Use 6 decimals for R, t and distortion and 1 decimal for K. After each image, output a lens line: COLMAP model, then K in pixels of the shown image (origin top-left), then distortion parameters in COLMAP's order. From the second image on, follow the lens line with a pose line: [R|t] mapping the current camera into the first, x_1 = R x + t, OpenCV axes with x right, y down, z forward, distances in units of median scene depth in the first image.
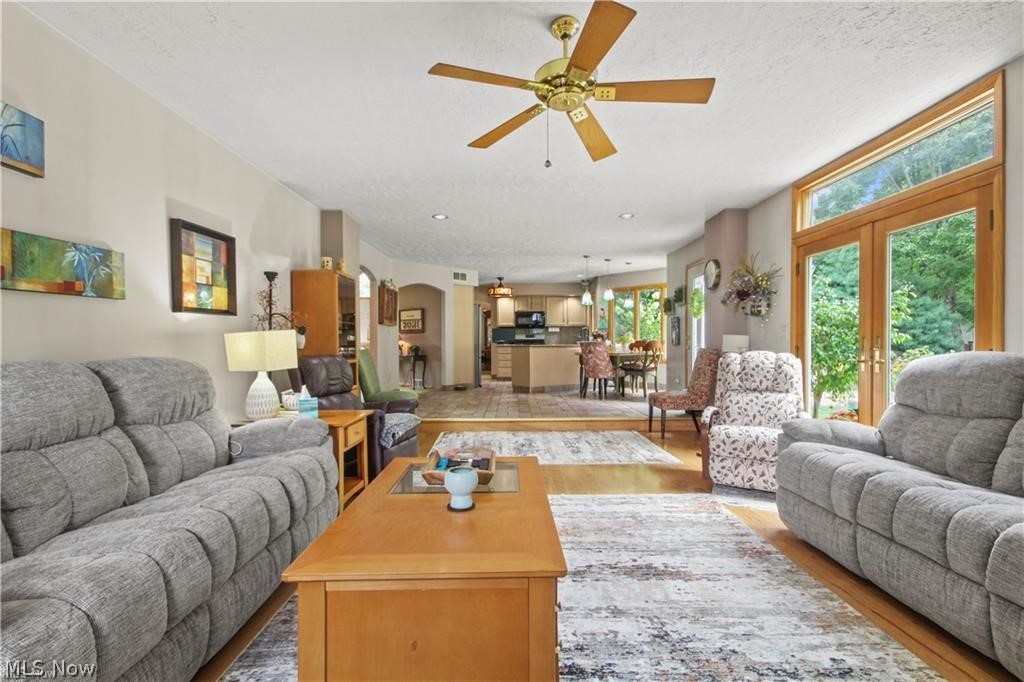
lens RADIAL K [[493.7, 0, 512.0], [0, 493.7, 342.9], [0, 0, 1]] dist [0.003337, -0.000165]
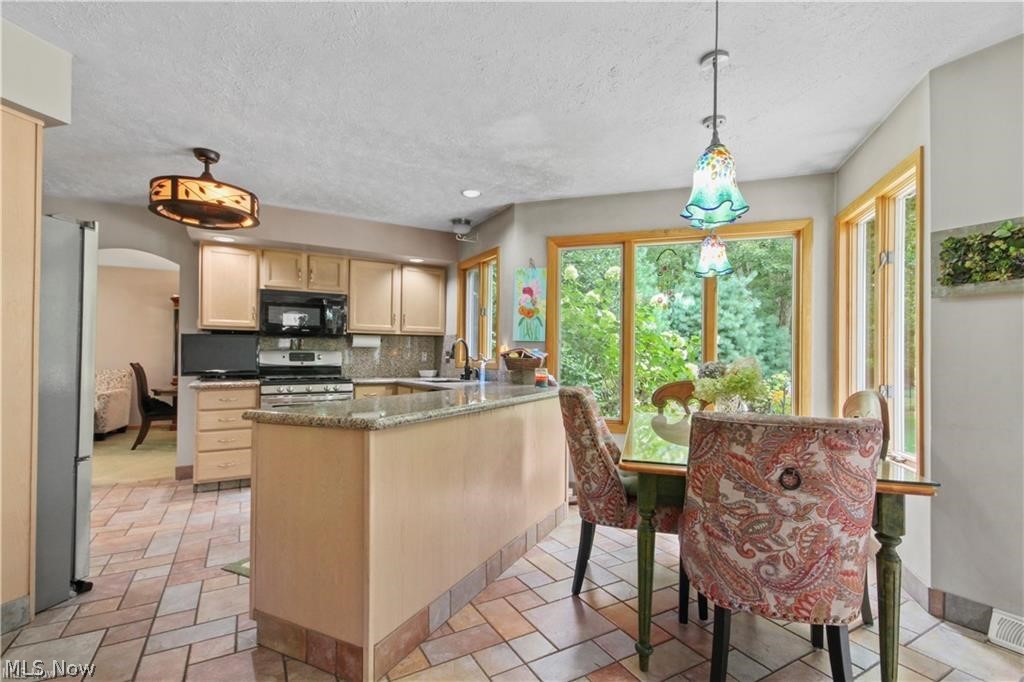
lens RADIAL K [[493.7, 0, 528.3], [0, 493.7, 352.9], [0, 0, 1]] dist [0.003337, -0.000165]
pose [[0.866255, 0.013786, 0.499412, -0.003158], [-0.008779, 0.999885, -0.012374, -0.014178], [-0.499525, 0.006335, 0.866276, 0.590398]]
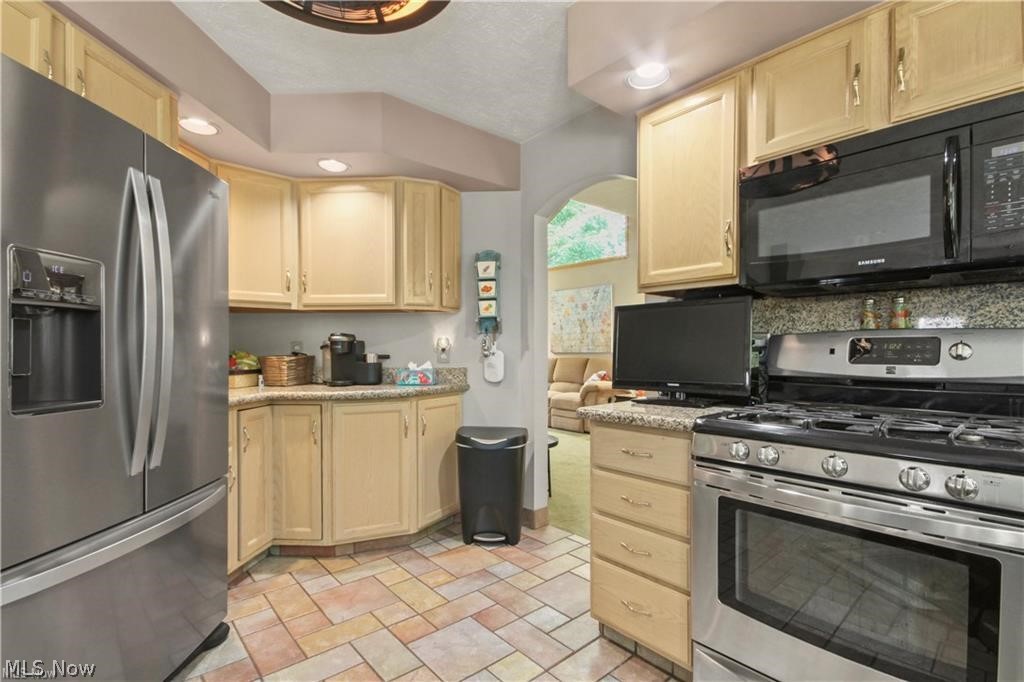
lens RADIAL K [[493.7, 0, 510.3], [0, 493.7, 351.9], [0, 0, 1]] dist [0.003337, -0.000165]
pose [[0.611378, 0.002341, -0.791335, 0.074135], [-0.004355, 0.999990, -0.000406, -0.013490], [0.791326, 0.003694, 0.611383, 0.861811]]
